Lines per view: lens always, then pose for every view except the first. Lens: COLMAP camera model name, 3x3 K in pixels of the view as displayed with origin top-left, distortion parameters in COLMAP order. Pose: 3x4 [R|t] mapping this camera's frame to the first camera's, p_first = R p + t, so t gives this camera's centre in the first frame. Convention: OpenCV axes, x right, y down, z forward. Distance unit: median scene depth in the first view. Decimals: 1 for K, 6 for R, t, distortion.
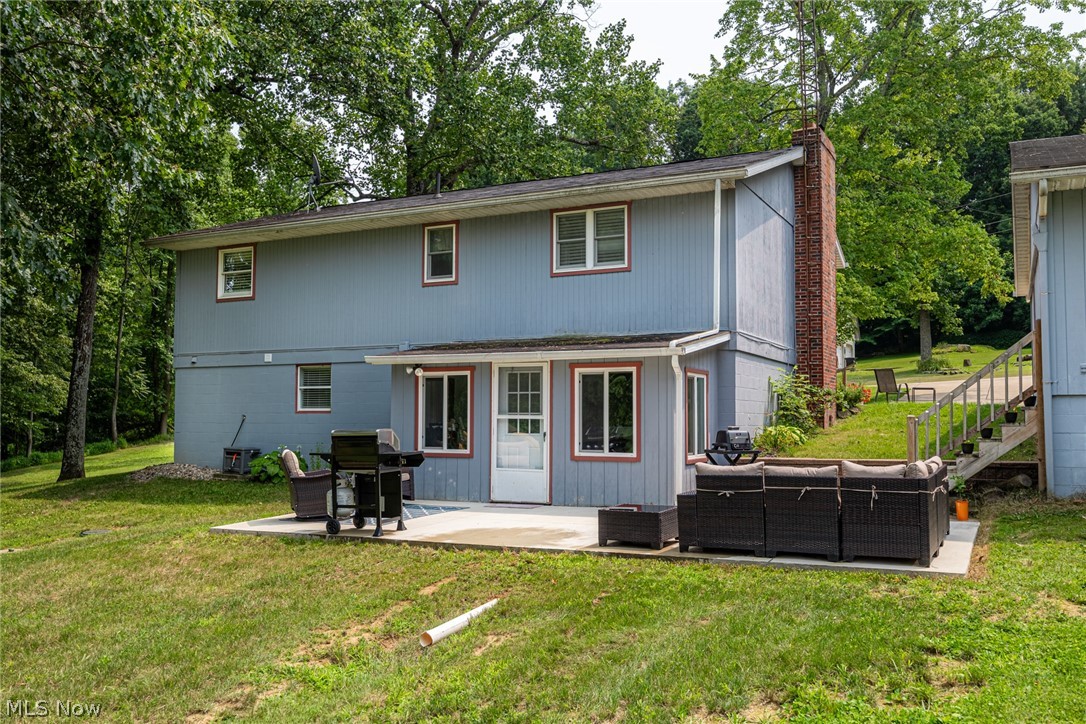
lens RADIAL K [[939.4, 0, 543.0], [0, 939.4, 362.0], [0, 0, 1]] dist [0.002980, 0.002439]
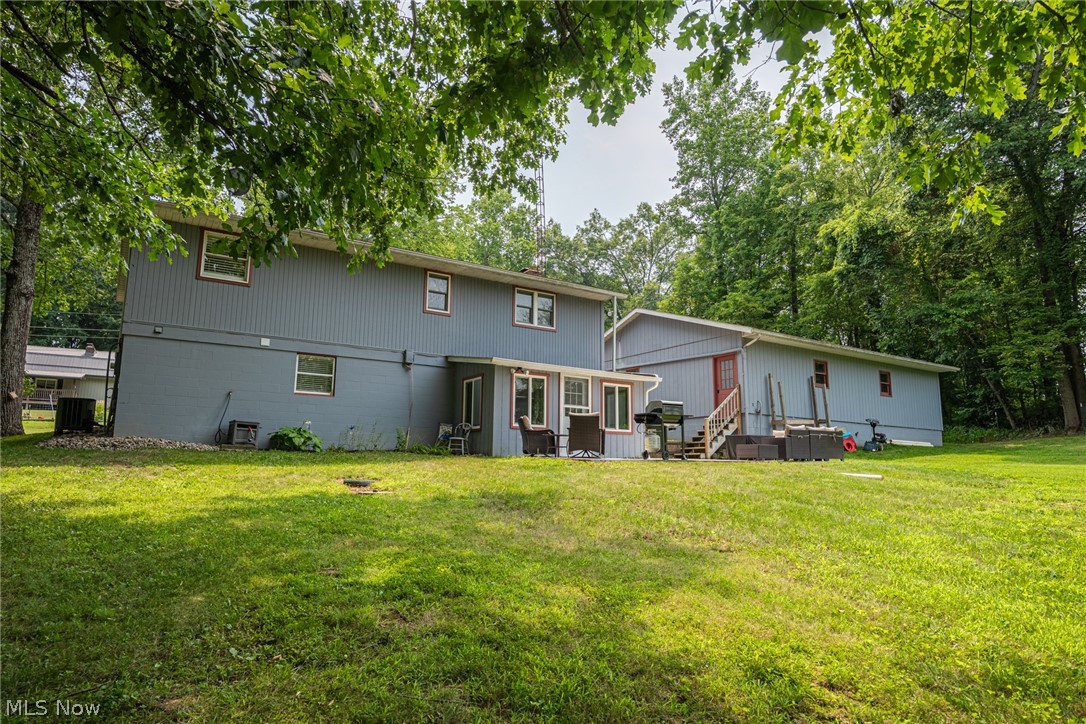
lens RADIAL K [[684.5, 0, 543.0], [0, 684.5, 362.0], [0, 0, 1]] dist [-0.001059, -0.000166]
pose [[0.472350, 0.147111, 0.869047, -1.133841], [-0.056556, 0.989000, -0.136677, 0.149578], [-0.879595, 0.015410, 0.475475, 0.455386]]
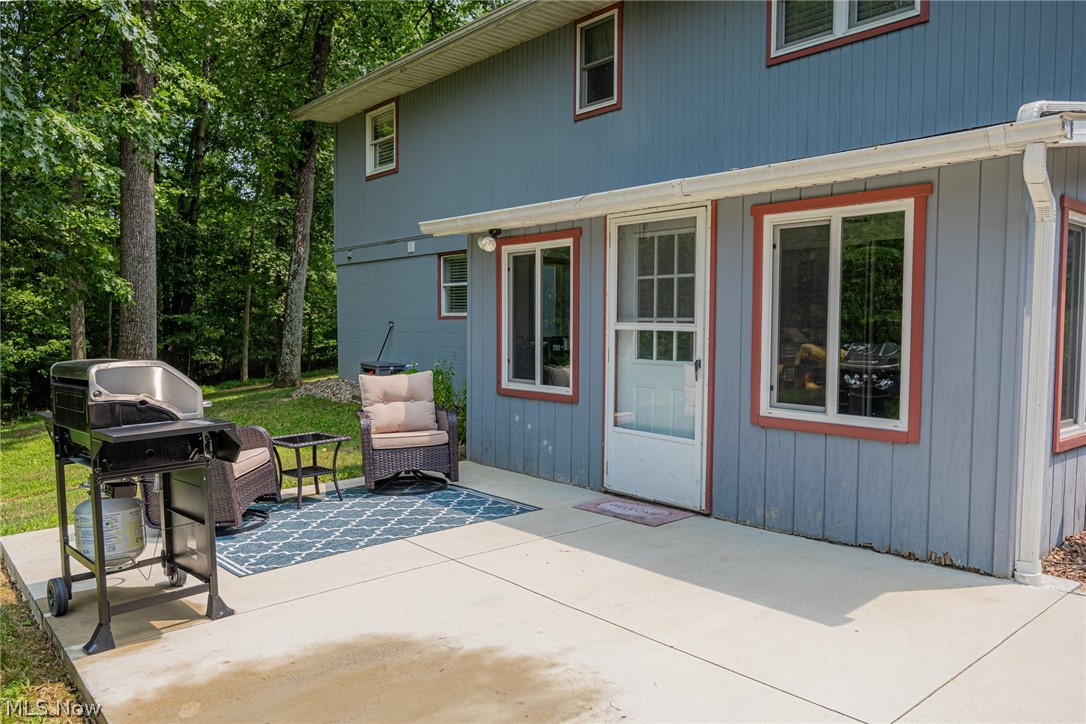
lens RADIAL K [[794.3, 0, 543.0], [0, 794.3, 362.0], [0, 0, 1]] dist [-0.002035, -0.000596]
pose [[0.922871, 0.021918, -0.384486, 0.079409], [0.019267, 0.994501, 0.102937, 0.033050], [0.384628, -0.102406, 0.917374, 0.595626]]
